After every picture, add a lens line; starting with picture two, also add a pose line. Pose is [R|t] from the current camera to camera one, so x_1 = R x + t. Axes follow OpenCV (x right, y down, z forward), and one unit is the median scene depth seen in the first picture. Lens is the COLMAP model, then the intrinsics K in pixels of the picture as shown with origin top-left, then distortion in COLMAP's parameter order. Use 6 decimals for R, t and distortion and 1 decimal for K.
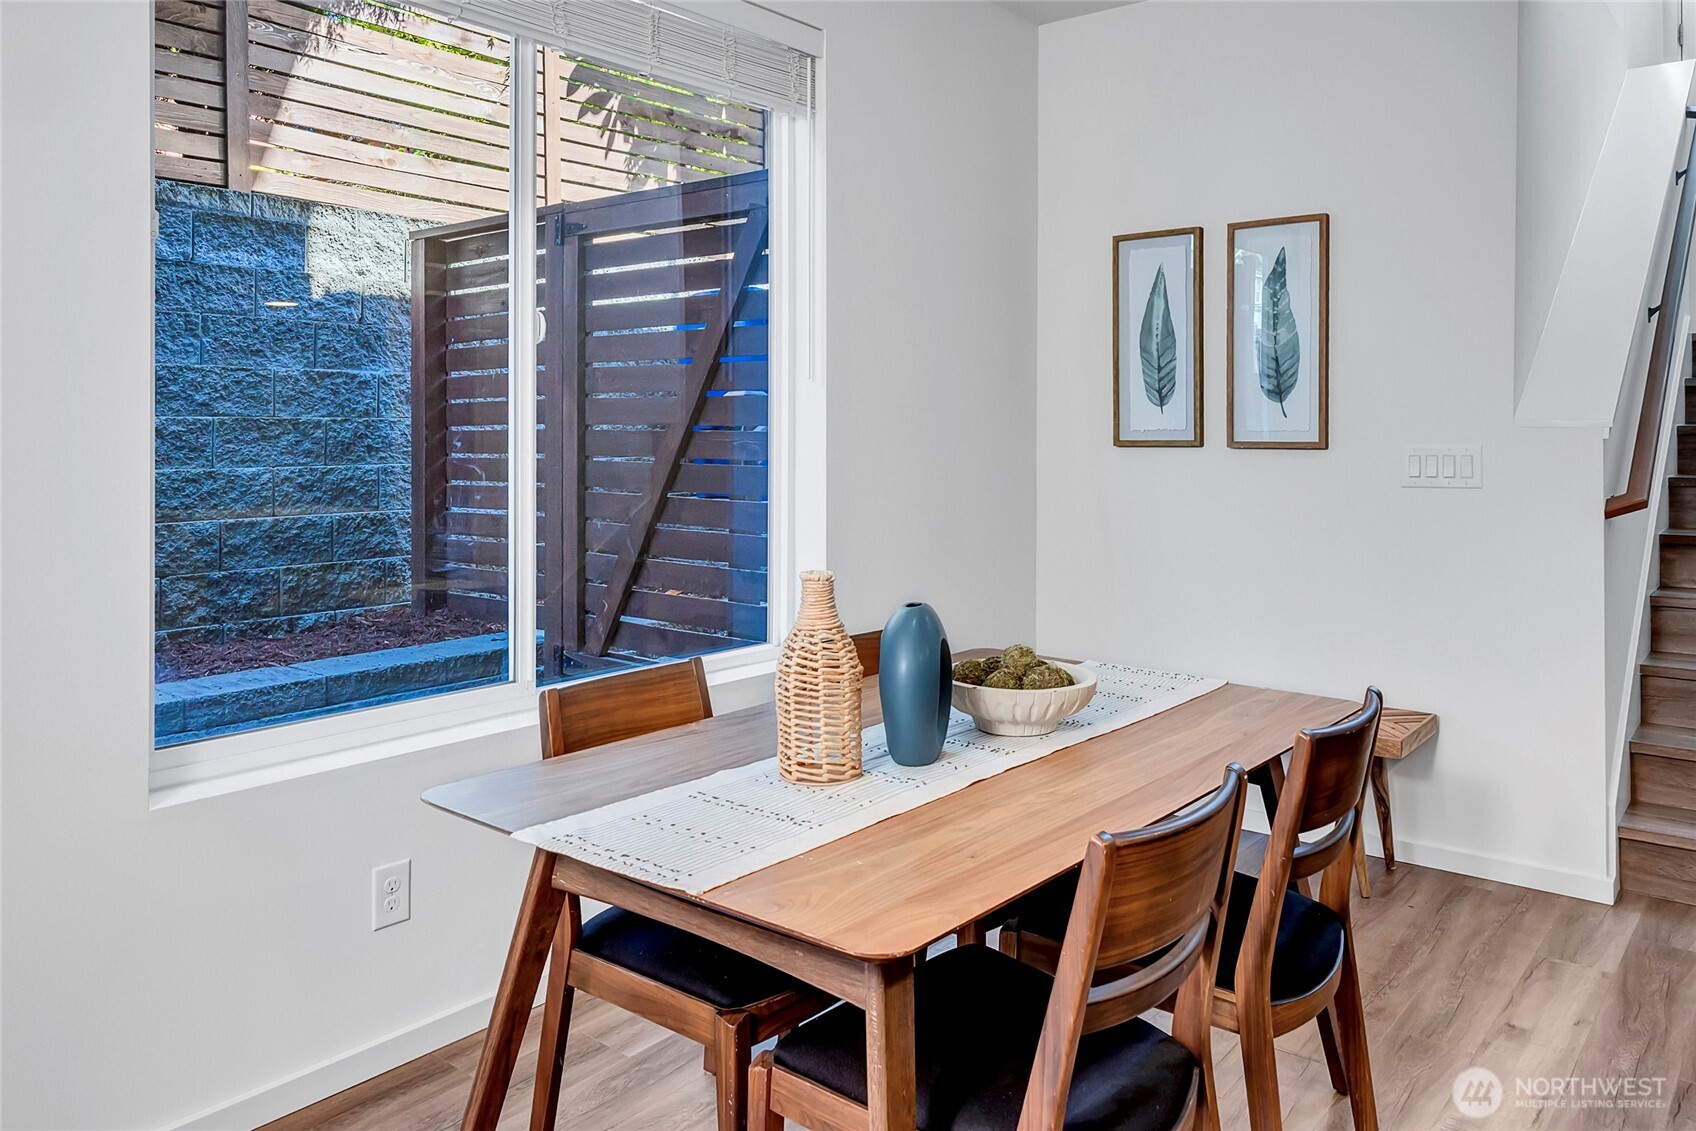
lens RADIAL K [[1267.5, 0, 796.0], [0, 1267.5, 445.8], [0, 0, 1]] dist [-0.002626, 0.003605]
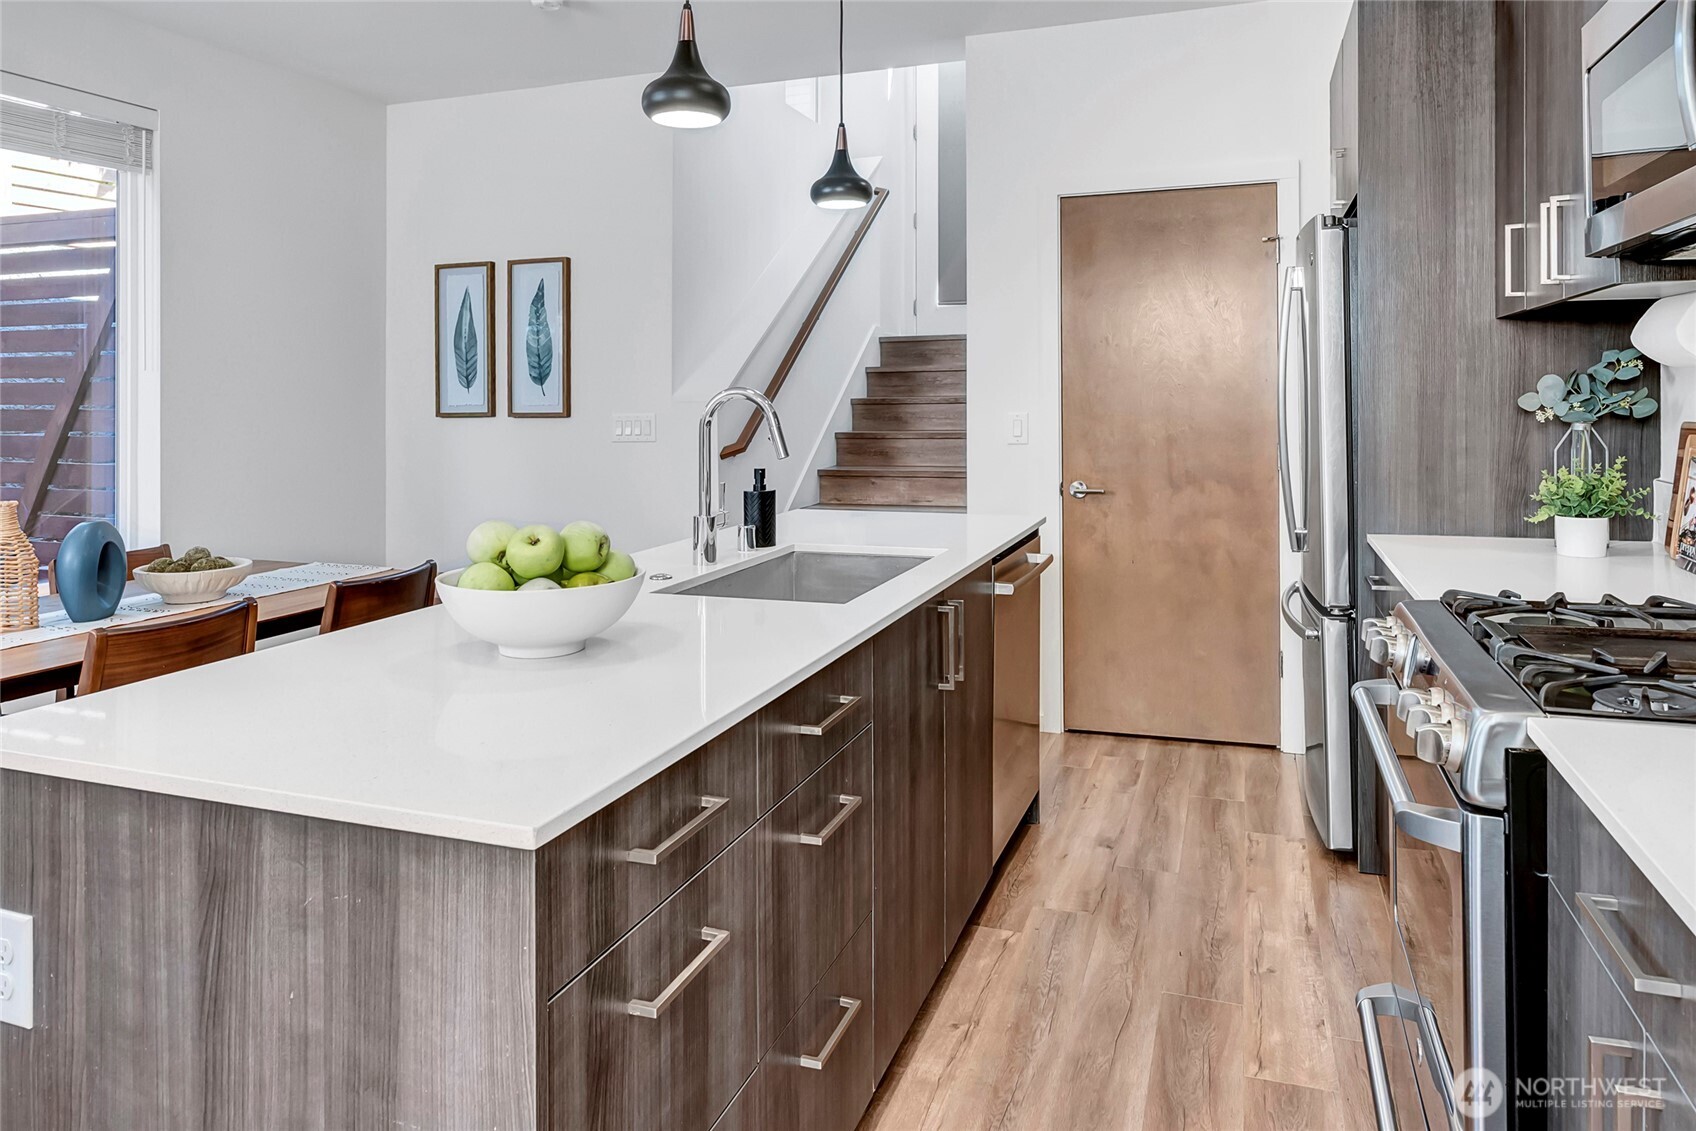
lens RADIAL K [[1147.2, 0, 848.8], [0, 1147.2, 401.4], [0, 0, 1]] dist [-0.007390, 0.000884]
pose [[0.934695, -0.008748, 0.355344, 0.245180], [0.012988, 0.999870, -0.009550, 0.000977], [-0.355214, 0.013542, 0.934687, -0.348322]]
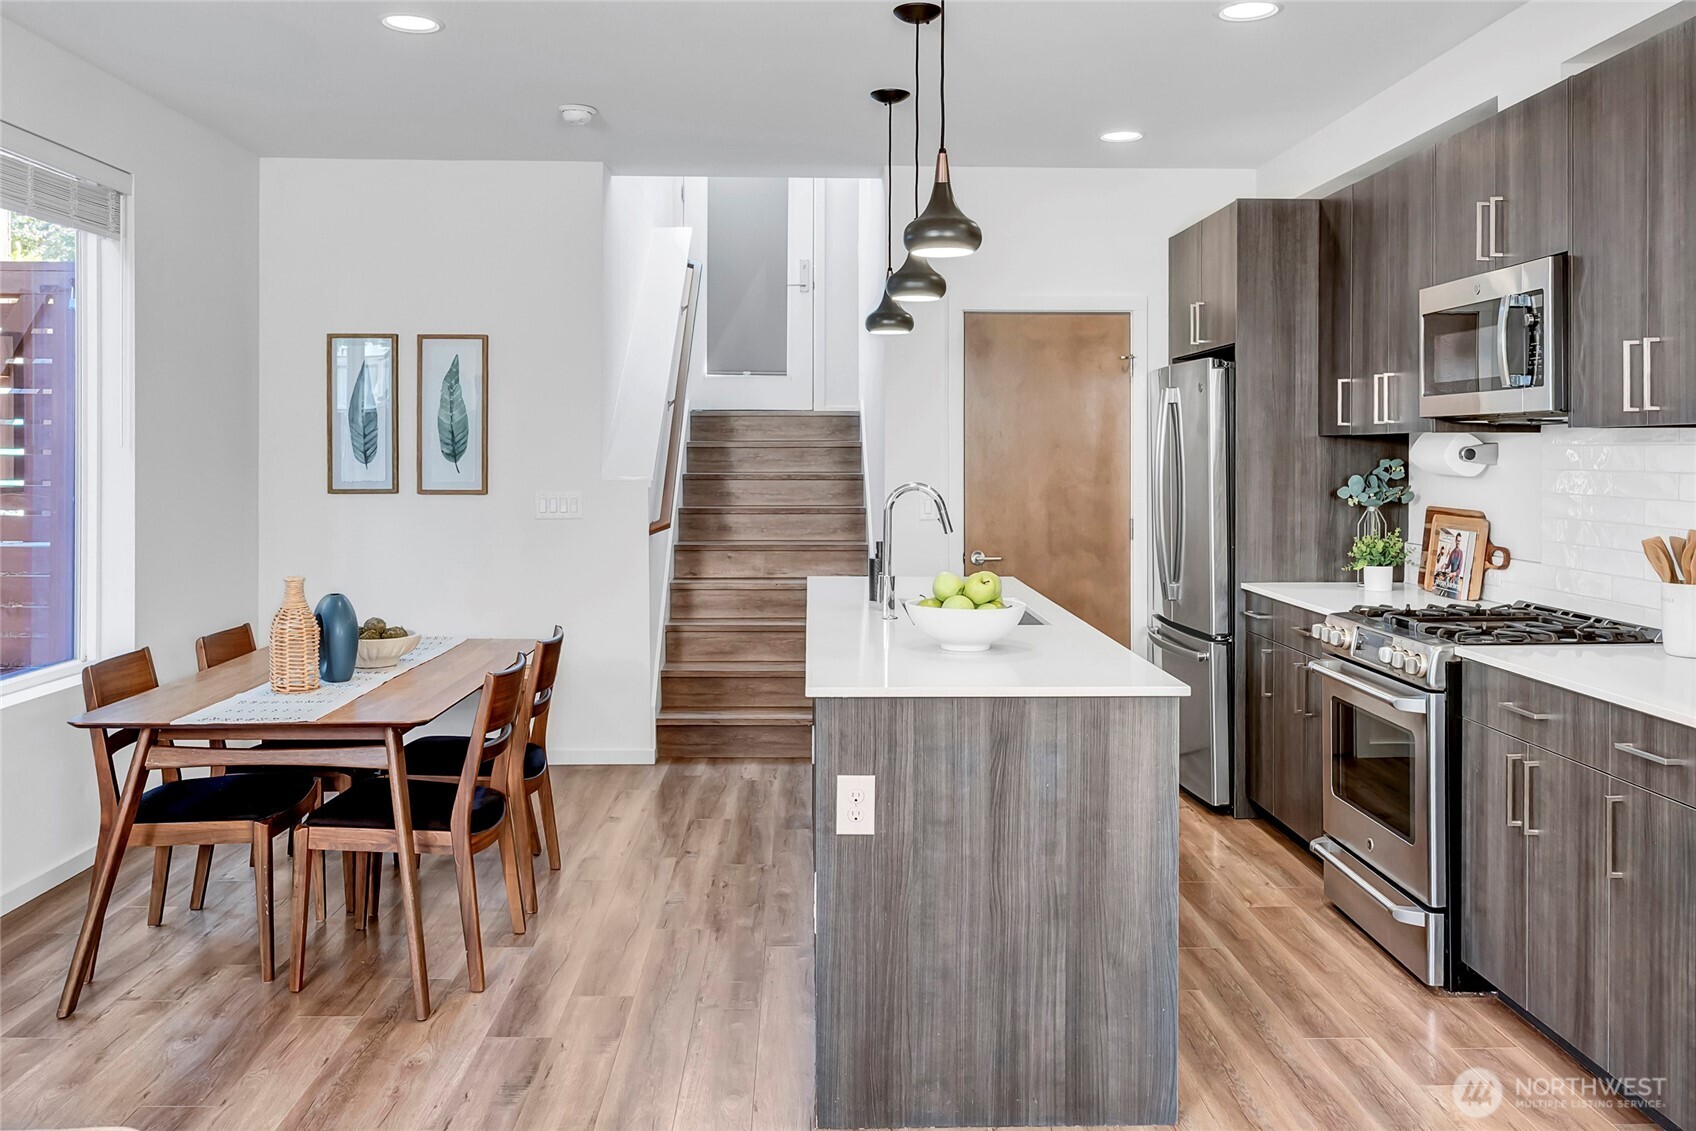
lens RADIAL K [[1444.9, 0, 938.0], [0, 1444.9, 457.7], [0, 0, 1]] dist [-0.005993, -0.004398]
pose [[0.704526, 0.003440, 0.709670, -0.392909], [0.002814, 0.999967, -0.007642, -0.025622], [-0.709672, 0.007381, 0.704493, -0.539916]]
